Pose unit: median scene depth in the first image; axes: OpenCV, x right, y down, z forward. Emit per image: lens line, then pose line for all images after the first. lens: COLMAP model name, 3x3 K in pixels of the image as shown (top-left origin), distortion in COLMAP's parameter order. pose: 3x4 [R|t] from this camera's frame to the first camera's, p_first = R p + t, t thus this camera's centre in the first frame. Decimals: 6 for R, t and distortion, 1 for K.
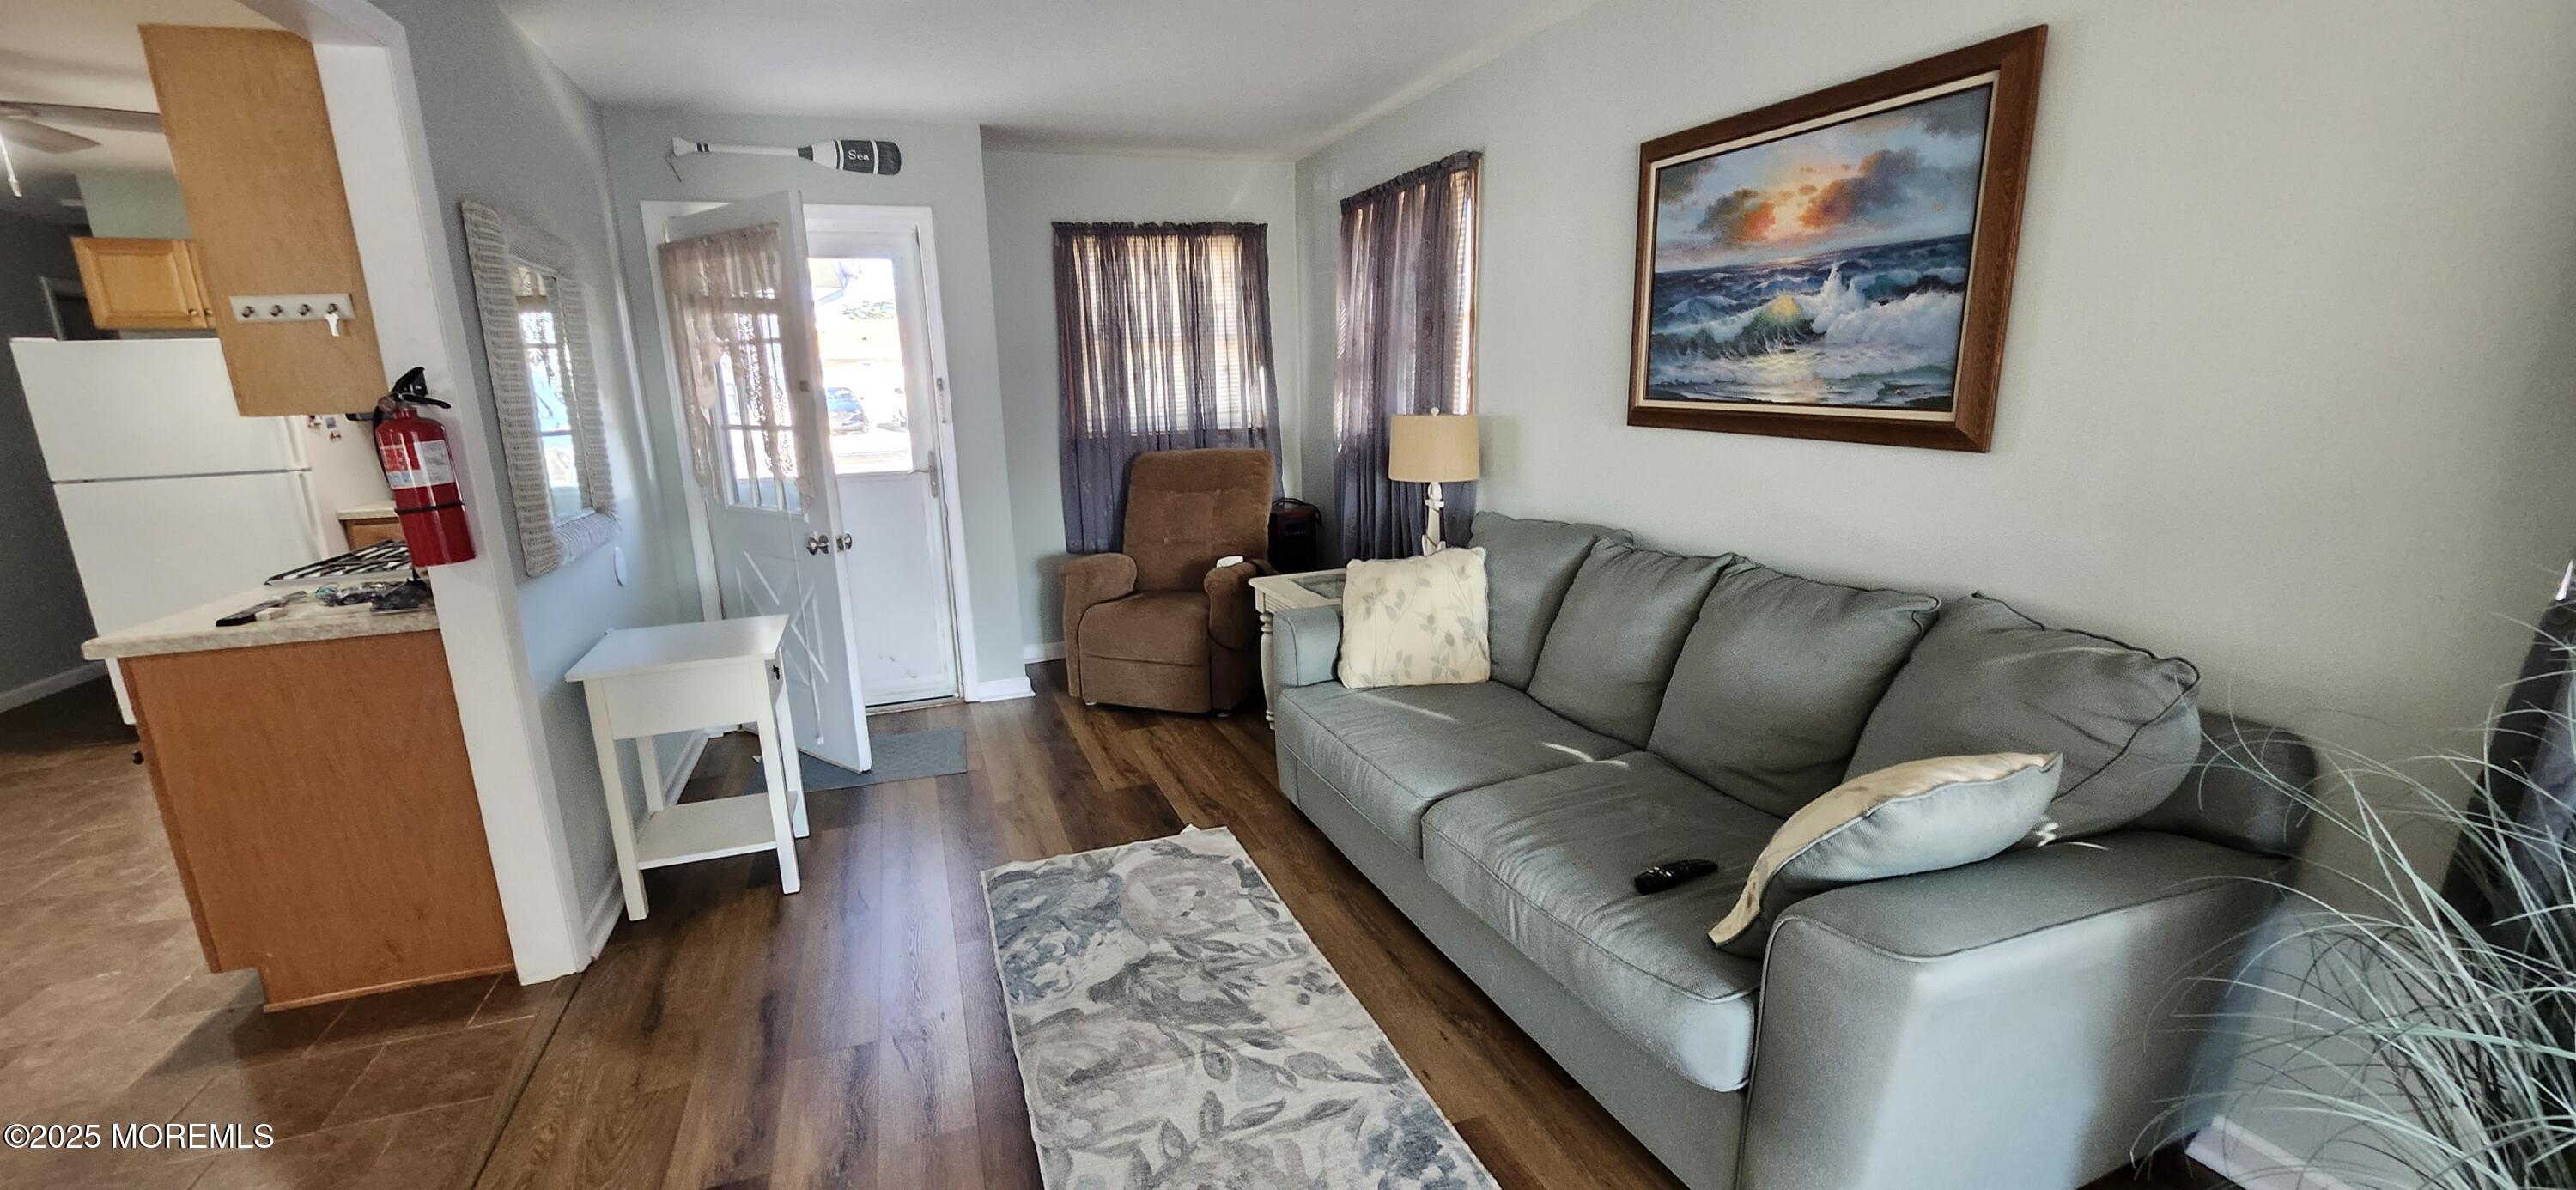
lens RADIAL K [[1021.1, 0, 1288.0], [0, 1021.1, 595.0], [0, 0, 1]] dist [-0.001568, -0.000028]
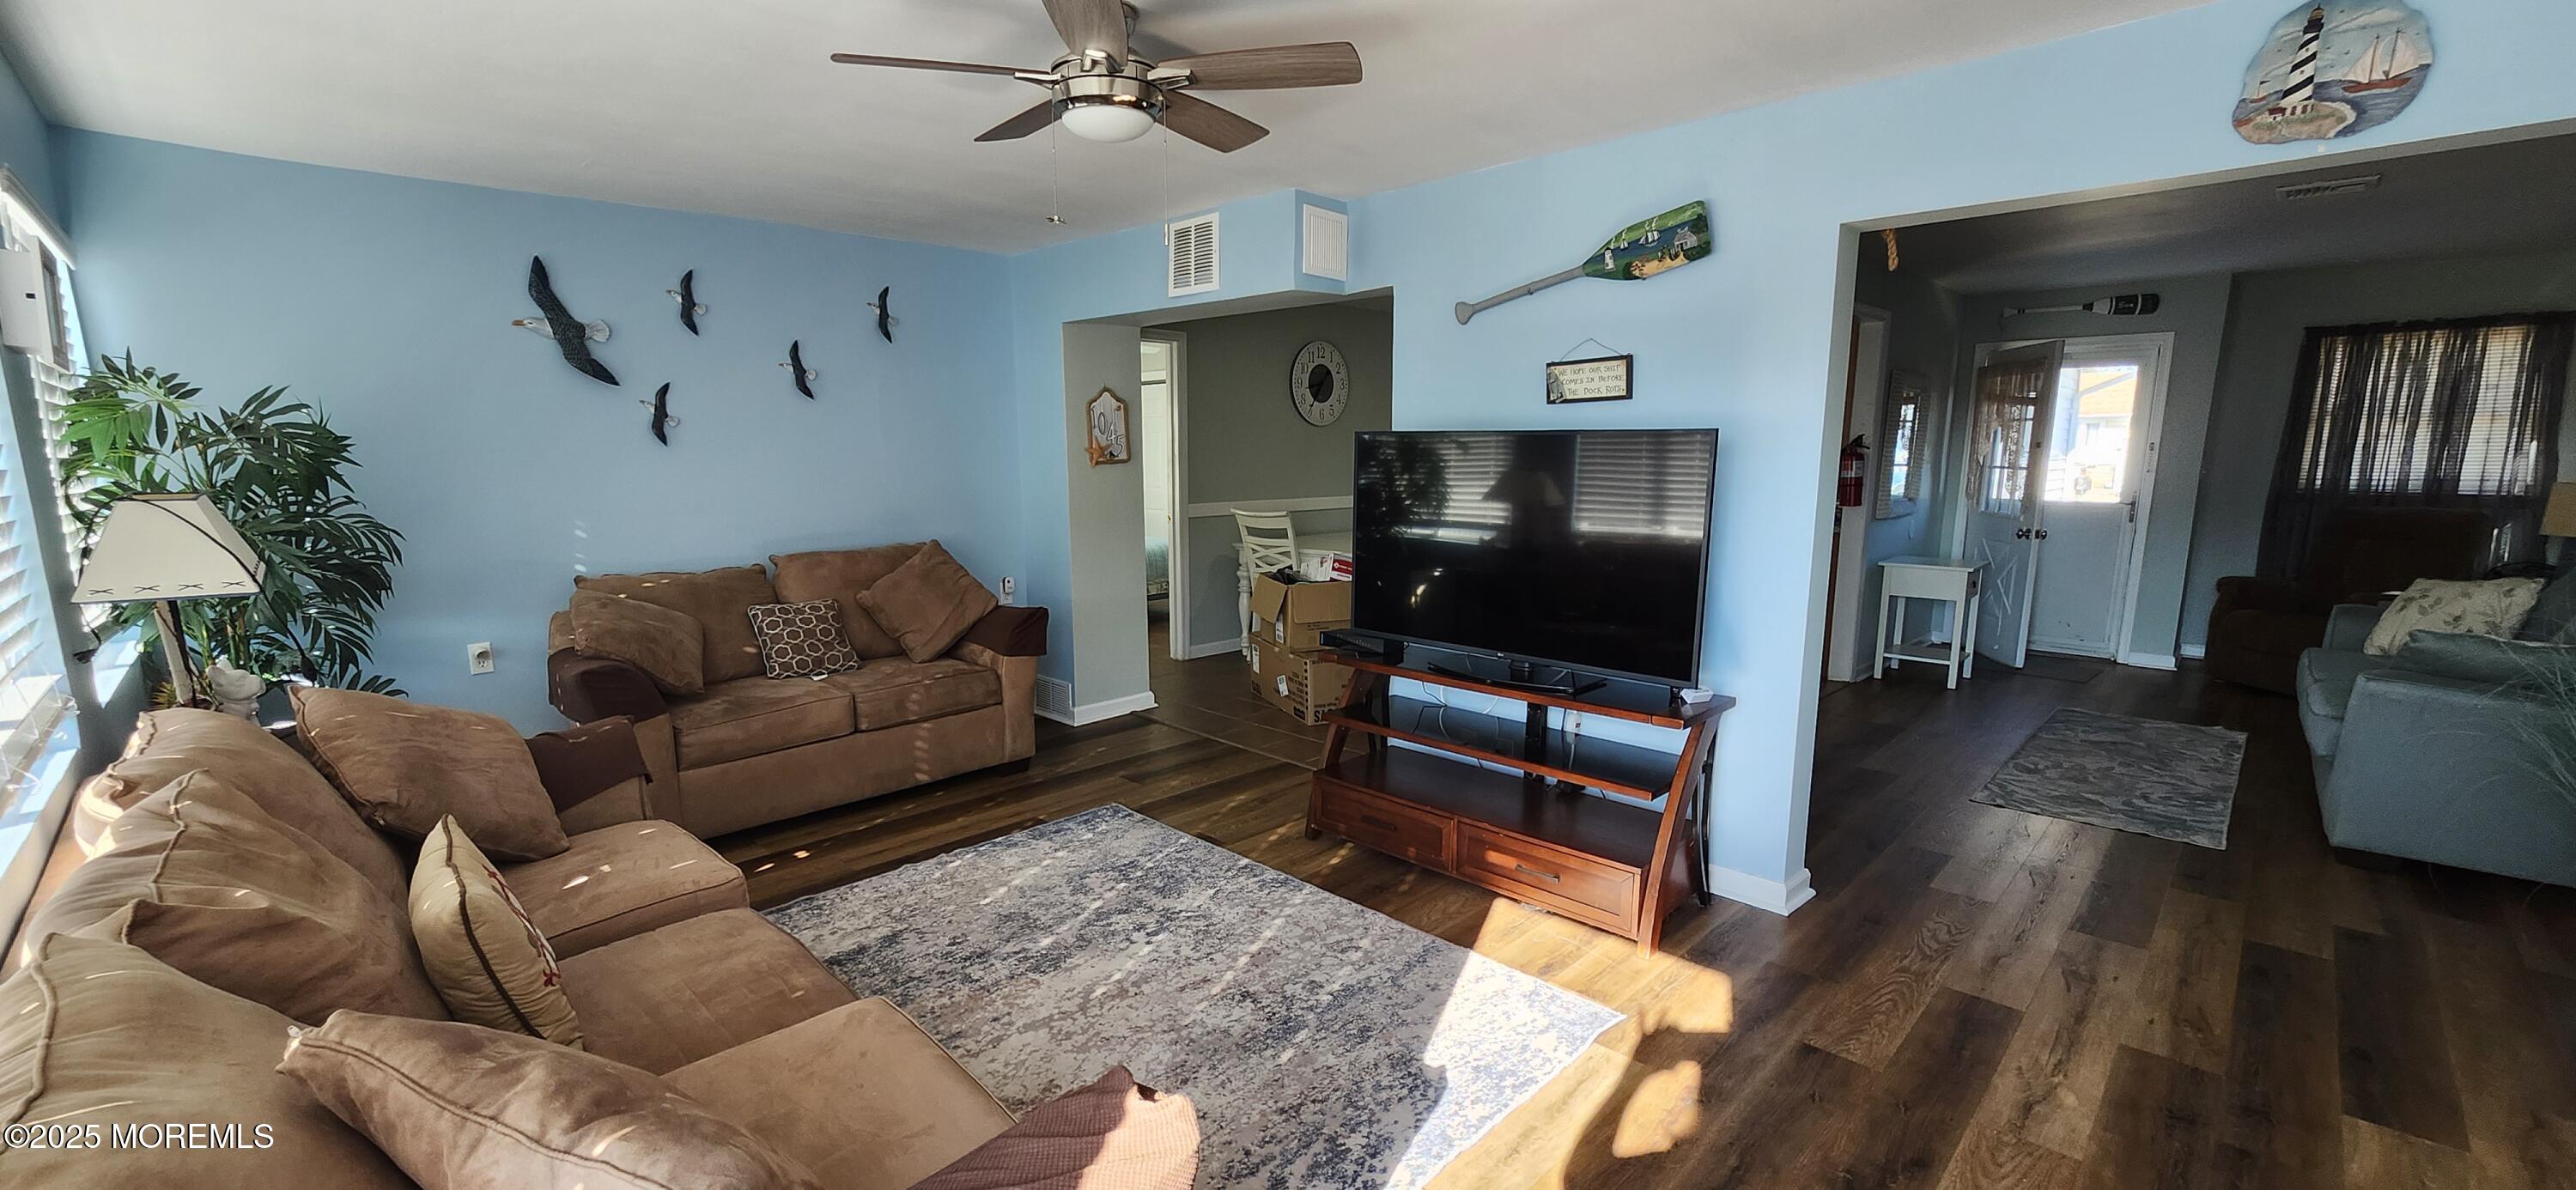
lens RADIAL K [[1013.8, 0, 1261.5], [0, 1013.8, 621.0], [0, 0, 1]] dist [0.000670, 0.000386]
pose [[0.399238, 0.179961, -0.899012, 0.582650], [-0.207519, 0.972837, 0.102583, 0.179439], [0.893054, 0.145607, 0.425739, -0.853849]]
